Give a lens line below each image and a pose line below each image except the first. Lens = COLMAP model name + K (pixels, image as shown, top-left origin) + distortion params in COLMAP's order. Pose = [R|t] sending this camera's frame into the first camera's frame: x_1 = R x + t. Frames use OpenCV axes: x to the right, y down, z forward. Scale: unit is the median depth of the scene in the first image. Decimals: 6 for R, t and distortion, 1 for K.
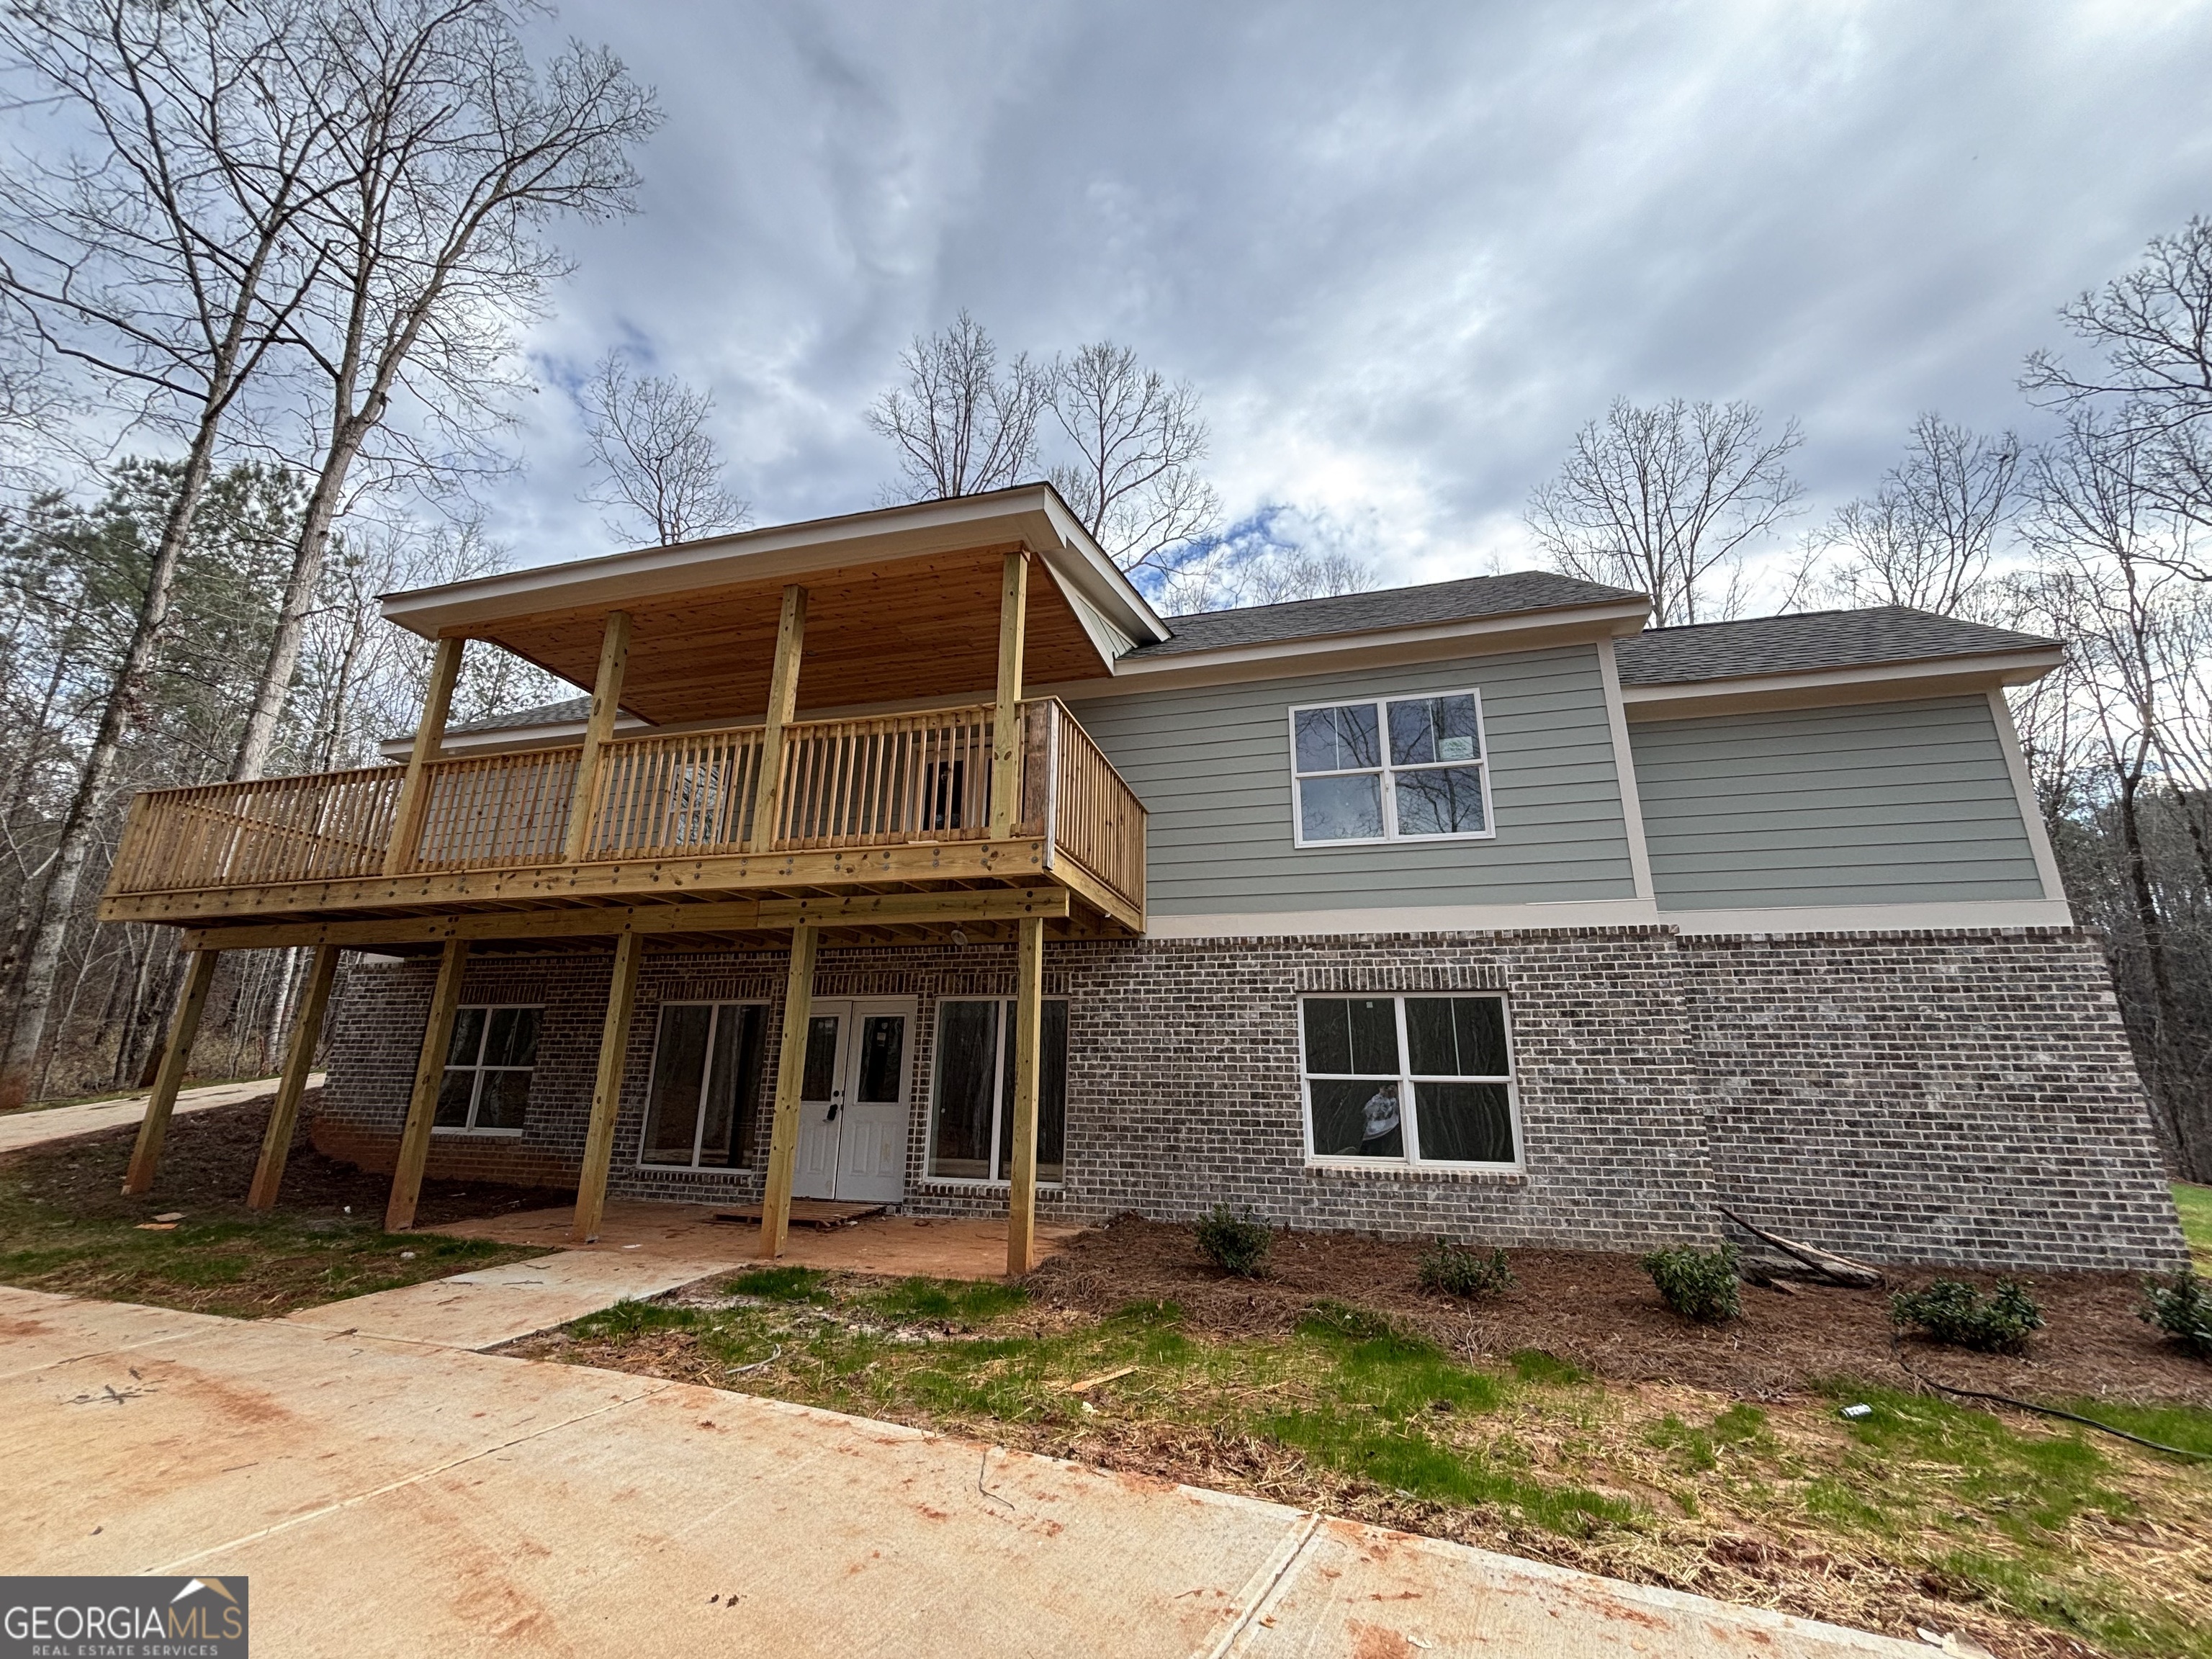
lens RADIAL K [[883.7, 0, 1106.0], [0, 883.7, 829.5], [0, 0, 1]] dist [0.001727, -0.000320]
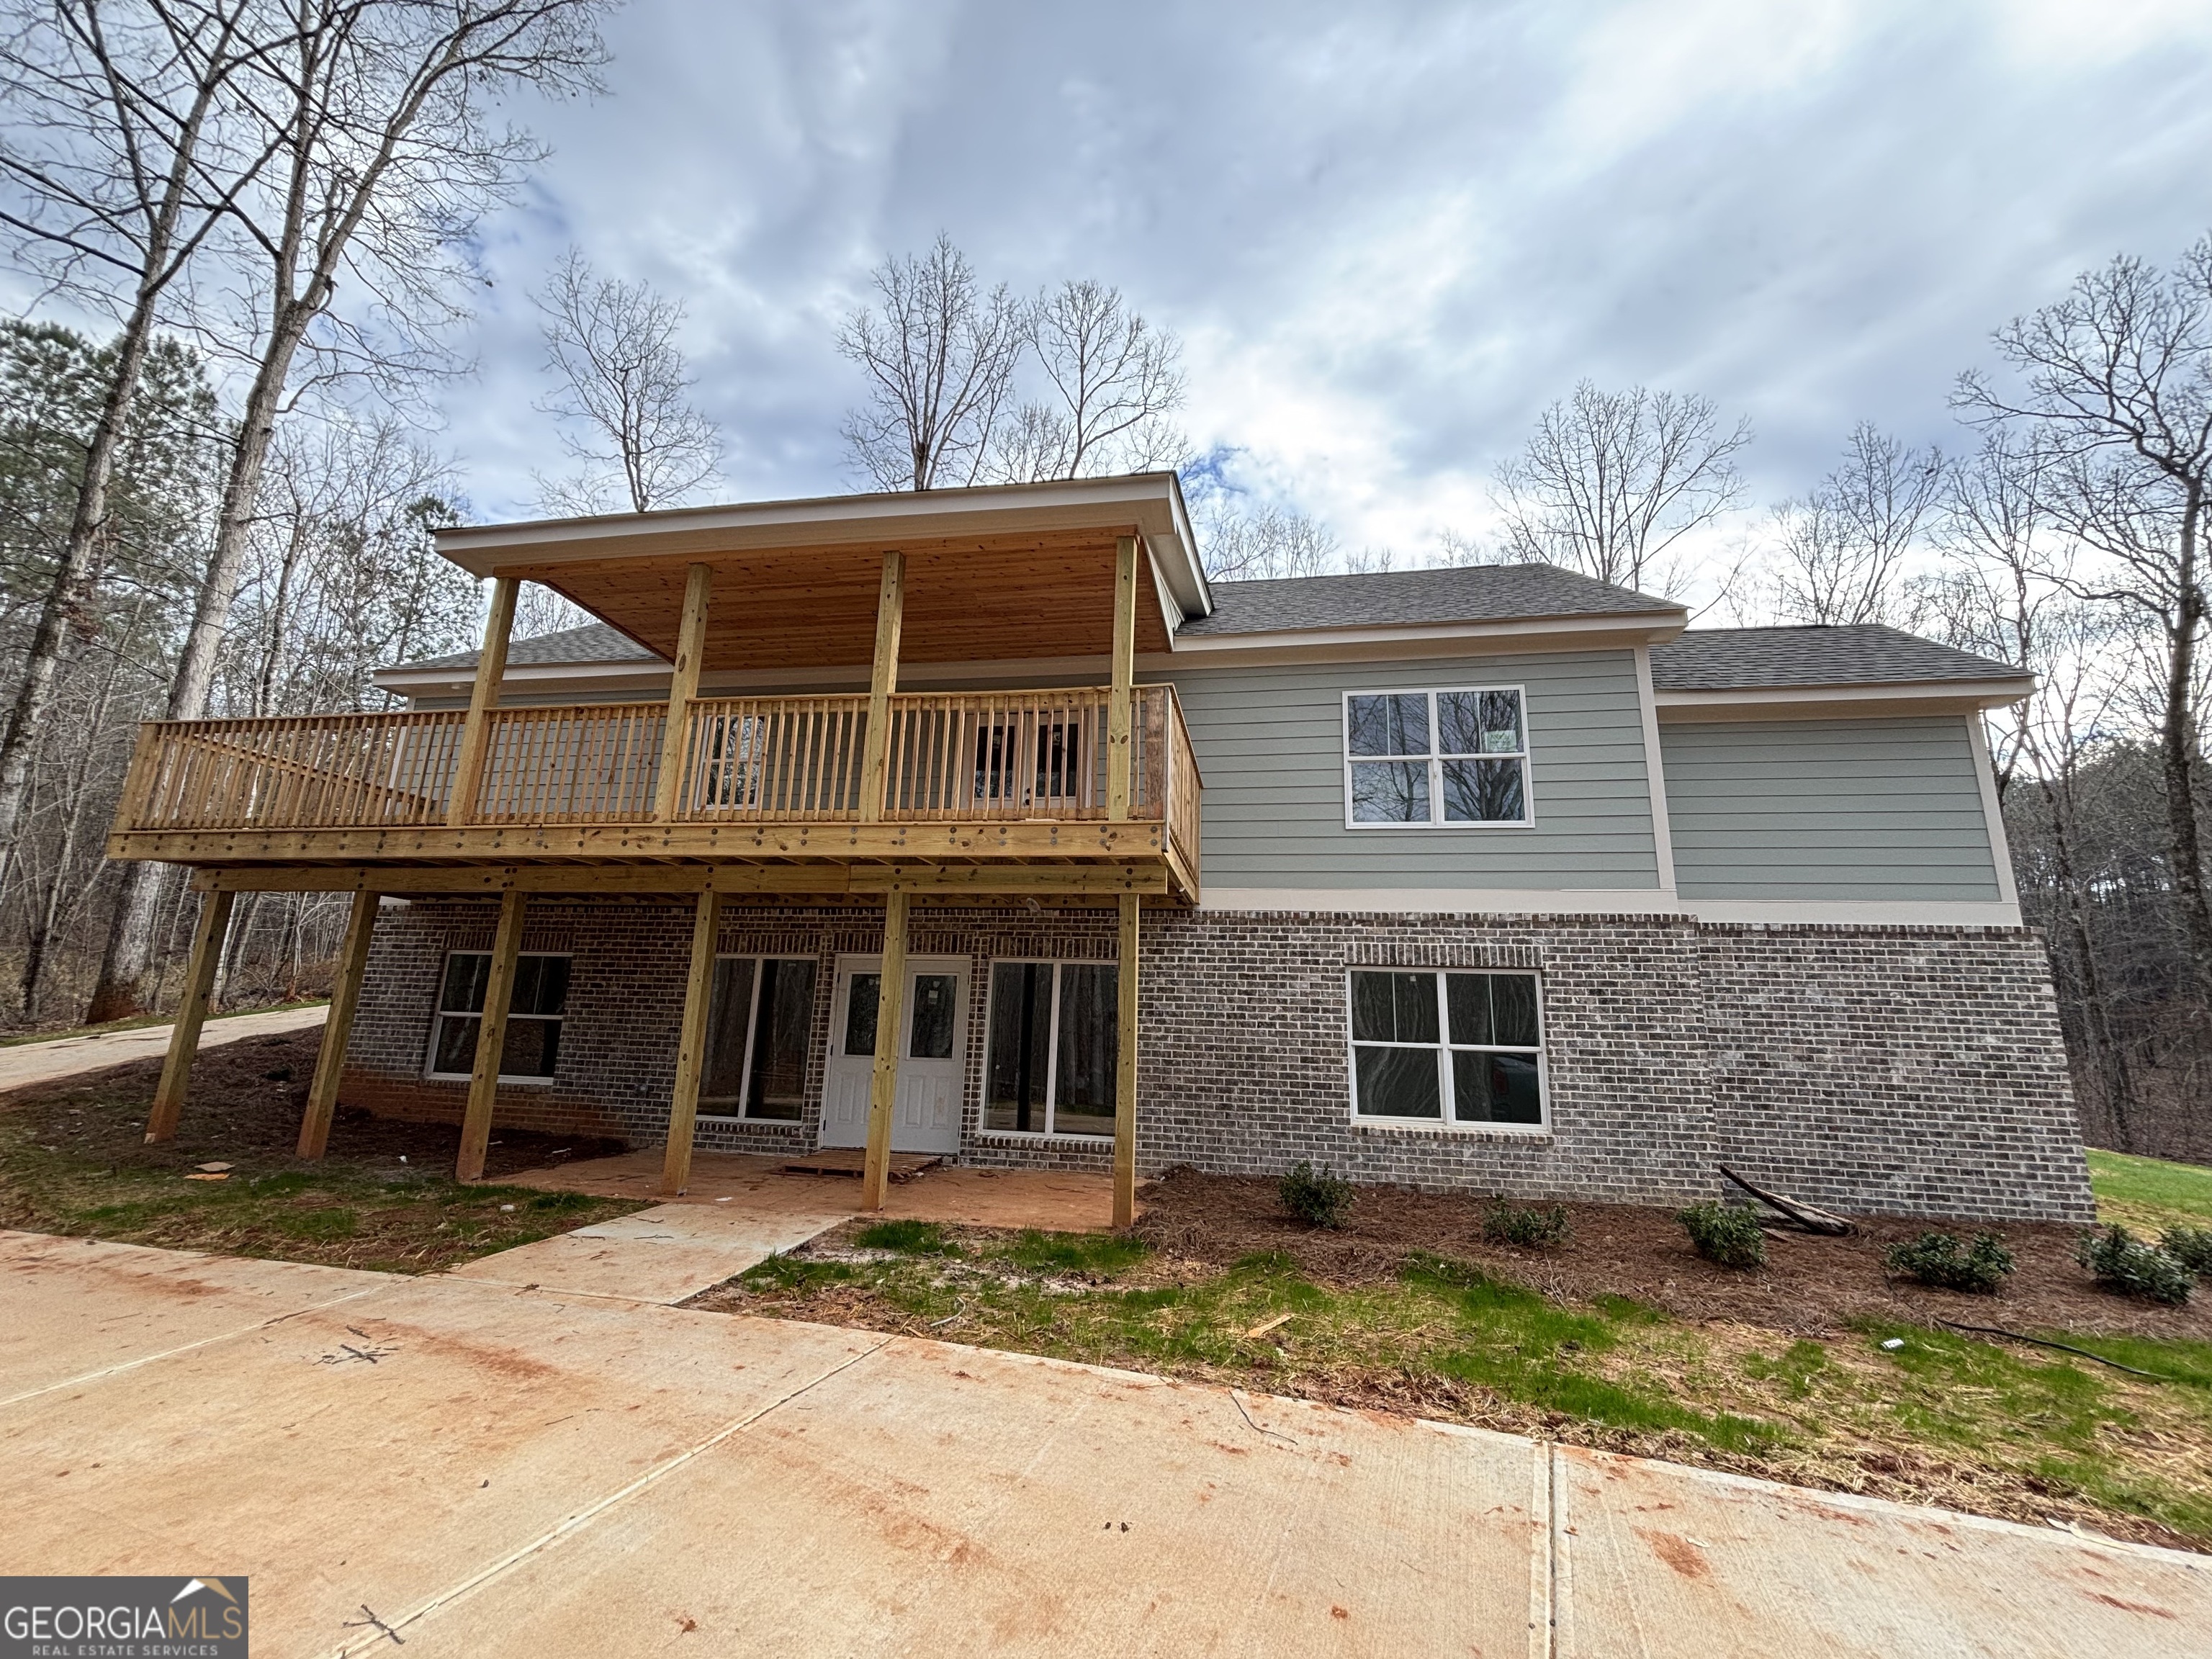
lens RADIAL K [[883.7, 0, 1106.0], [0, 883.7, 829.5], [0, 0, 1]] dist [0.001727, -0.000320]
pose [[0.995579, 0.037077, 0.086304, -0.185969], [-0.042432, 0.997232, 0.061061, -0.034604], [-0.083801, -0.064453, 0.994396, -0.028854]]
